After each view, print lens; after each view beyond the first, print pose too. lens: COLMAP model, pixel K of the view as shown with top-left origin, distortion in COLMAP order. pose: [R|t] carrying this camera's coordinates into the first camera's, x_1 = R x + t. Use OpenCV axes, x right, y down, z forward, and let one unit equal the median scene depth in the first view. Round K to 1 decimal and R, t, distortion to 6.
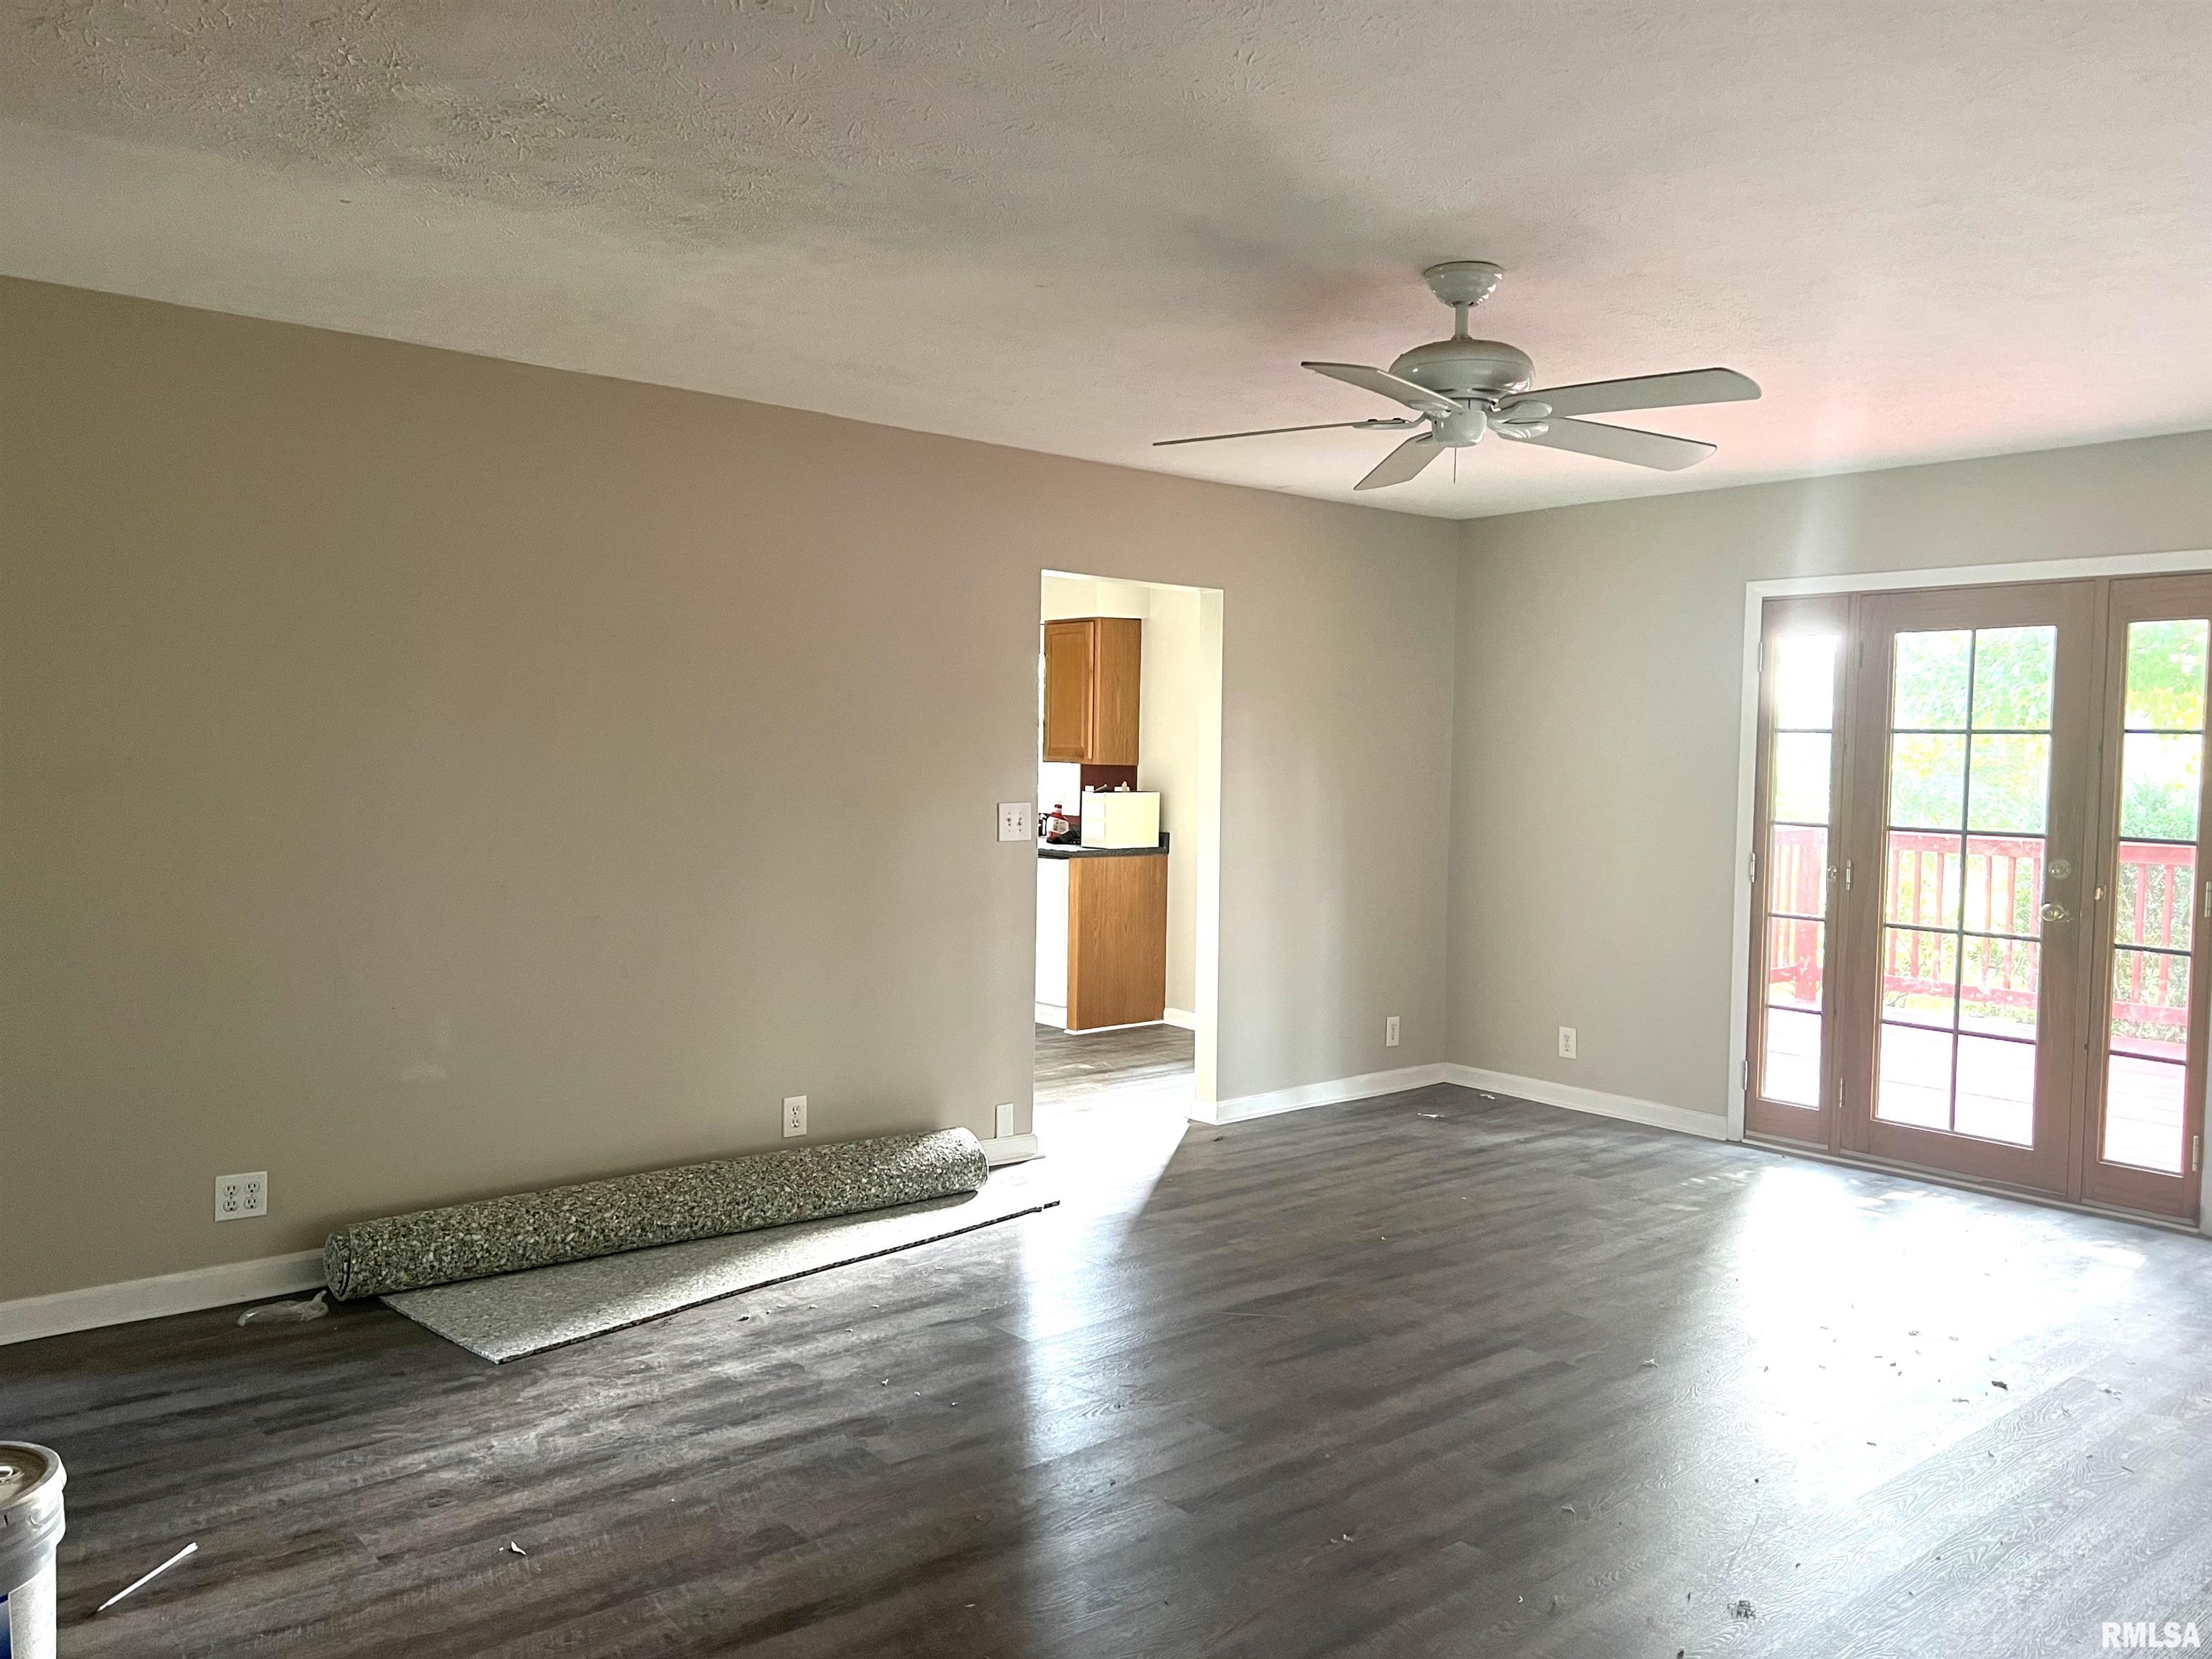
lens RADIAL K [[1677.7, 0, 1105.6], [0, 1677.7, 828.8], [0, 0, 1]] dist [0.000004, 0.000000]
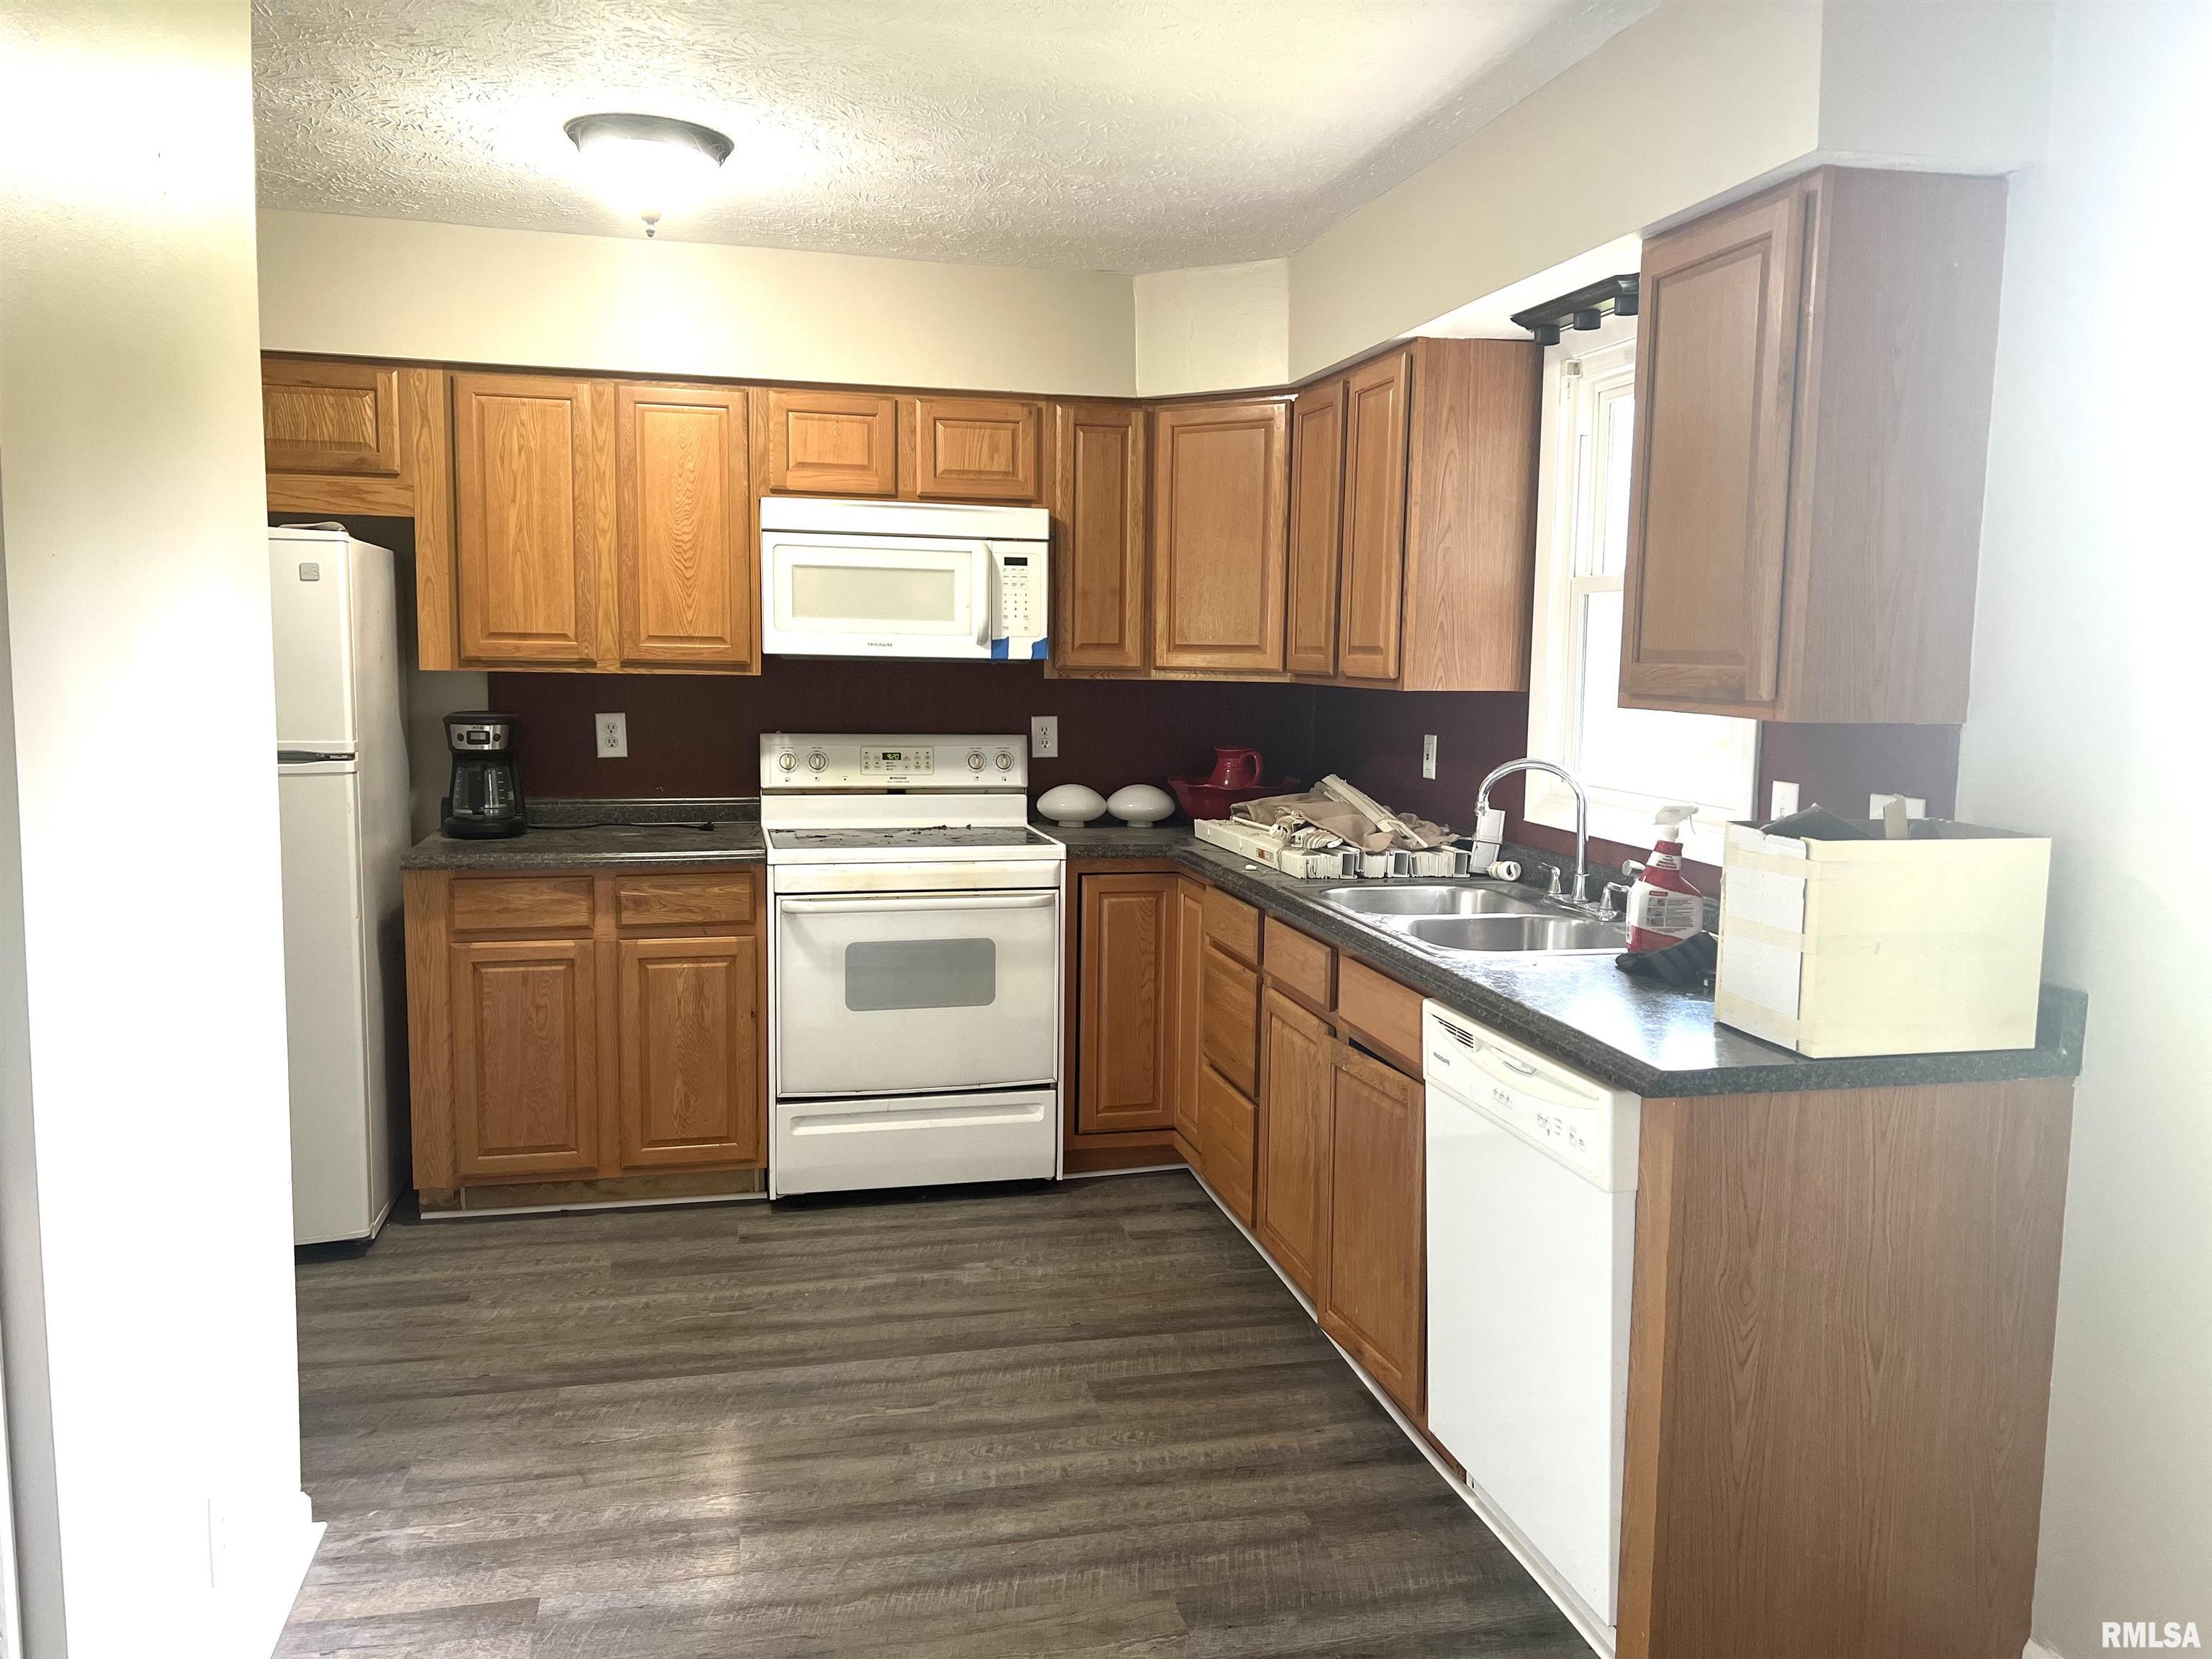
lens RADIAL K [[1657.8, 0, 1101.7], [0, 1657.8, 829.4], [0, 0, 1]] dist [0.027277, 0.004167]
pose [[0.904433, 0.052359, -0.423390, 0.008792], [-0.033325, 0.998078, 0.052242, -0.031556], [0.425312, -0.033140, 0.904440, 0.705596]]
